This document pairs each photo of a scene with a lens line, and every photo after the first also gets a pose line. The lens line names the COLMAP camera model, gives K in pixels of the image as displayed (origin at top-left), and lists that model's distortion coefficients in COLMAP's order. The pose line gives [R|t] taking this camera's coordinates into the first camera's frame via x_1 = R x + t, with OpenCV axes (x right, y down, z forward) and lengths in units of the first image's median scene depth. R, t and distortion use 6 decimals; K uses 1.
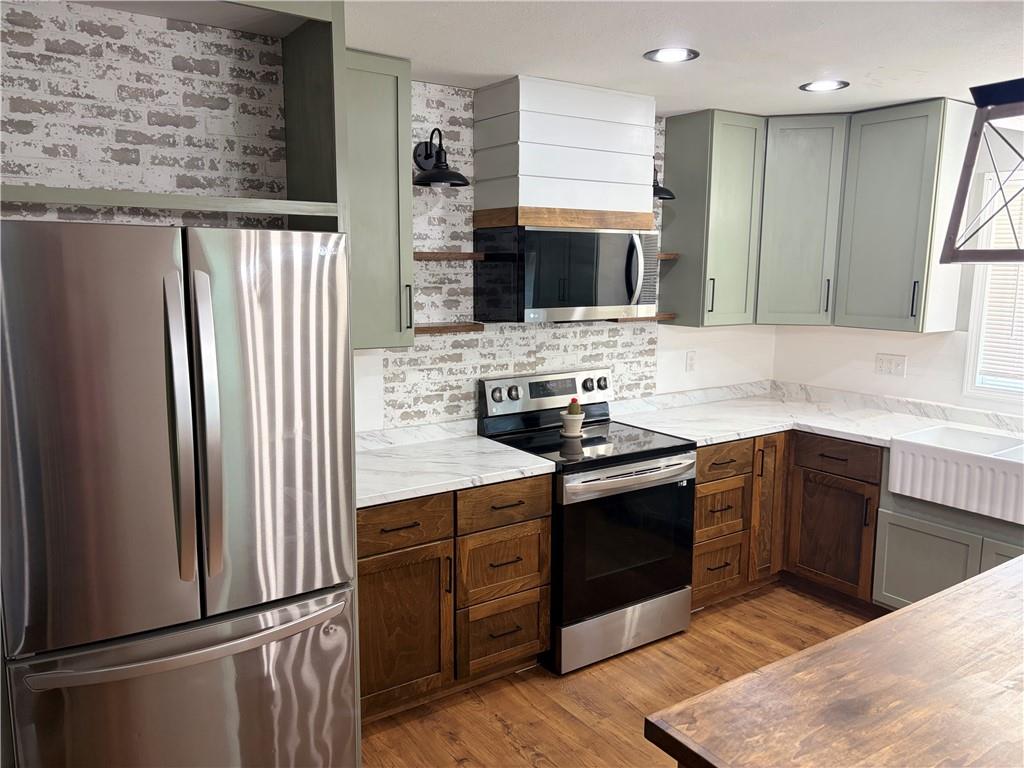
lens RADIAL K [[764.7, 0, 512.0], [0, 764.7, 384.0], [0, 0, 1]] dist [0.080365, -0.096112]
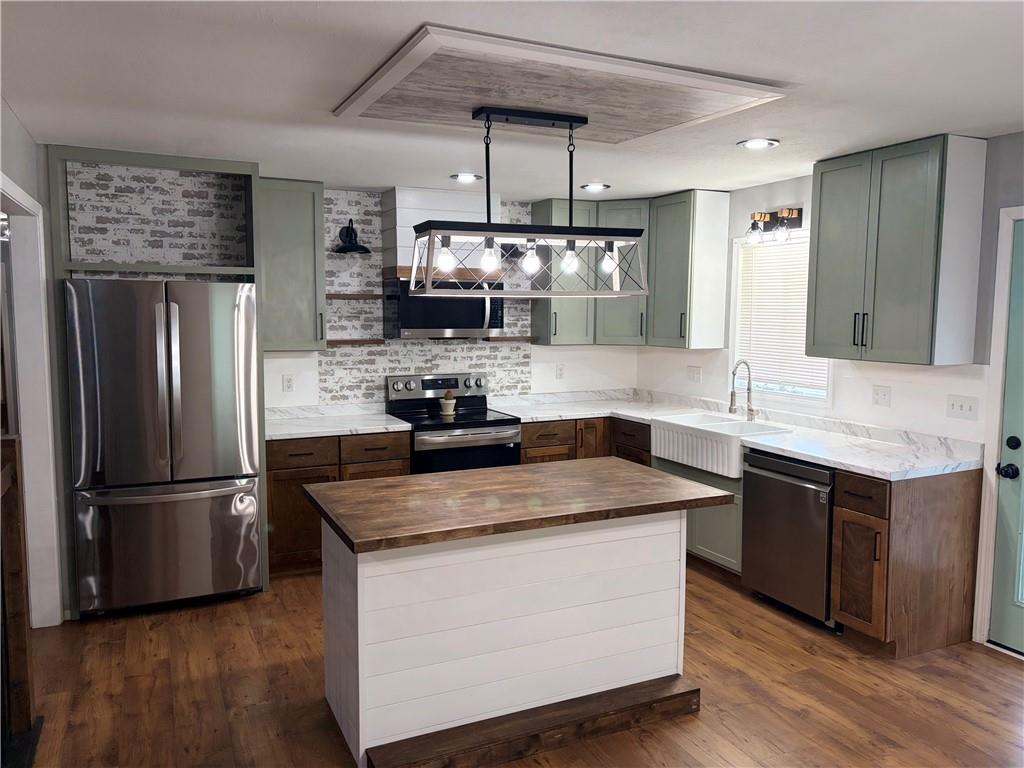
lens RADIAL K [[764.7, 0, 512.0], [0, 764.7, 384.0], [0, 0, 1]] dist [0.080365, -0.096112]
pose [[0.988039, 0.011758, -0.153754, 0.456774], [-0.020676, 0.998187, -0.056527, 0.093844], [0.152810, 0.059030, 0.986491, -0.492275]]
